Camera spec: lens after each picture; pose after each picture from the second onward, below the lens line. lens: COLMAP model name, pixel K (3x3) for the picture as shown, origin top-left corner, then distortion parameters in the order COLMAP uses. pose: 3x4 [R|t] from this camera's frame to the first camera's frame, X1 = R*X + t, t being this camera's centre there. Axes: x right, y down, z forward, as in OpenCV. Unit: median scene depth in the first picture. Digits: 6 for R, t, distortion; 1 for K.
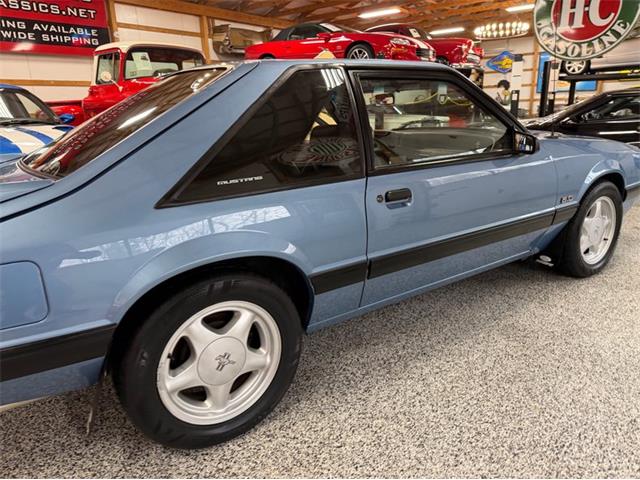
lens RADIAL K [[468.8, 0, 320.0], [0, 468.8, 240.0], [0, 0, 1]] dist [0.006063, -0.009835]
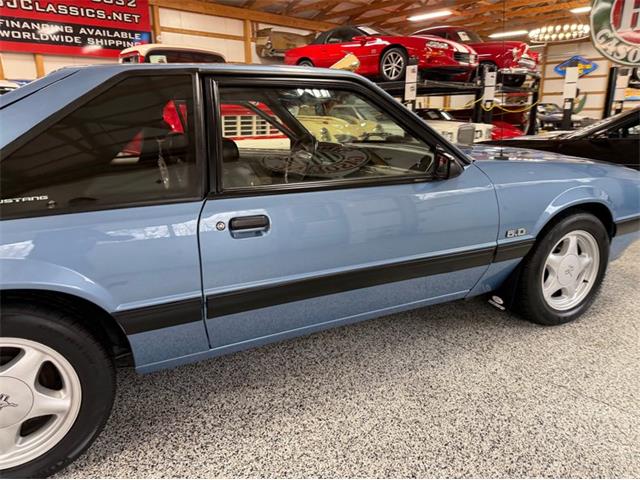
lens RADIAL K [[465.5, 0, 315.9], [0, 465.5, 238.2], [0, 0, 1]] dist [0.005340, -0.009945]
pose [[0.987019, 0.061926, -0.148183, 0.102269], [-0.063077, 0.998004, -0.003080, -0.017970], [0.147696, 0.012387, 0.988955, 0.044658]]
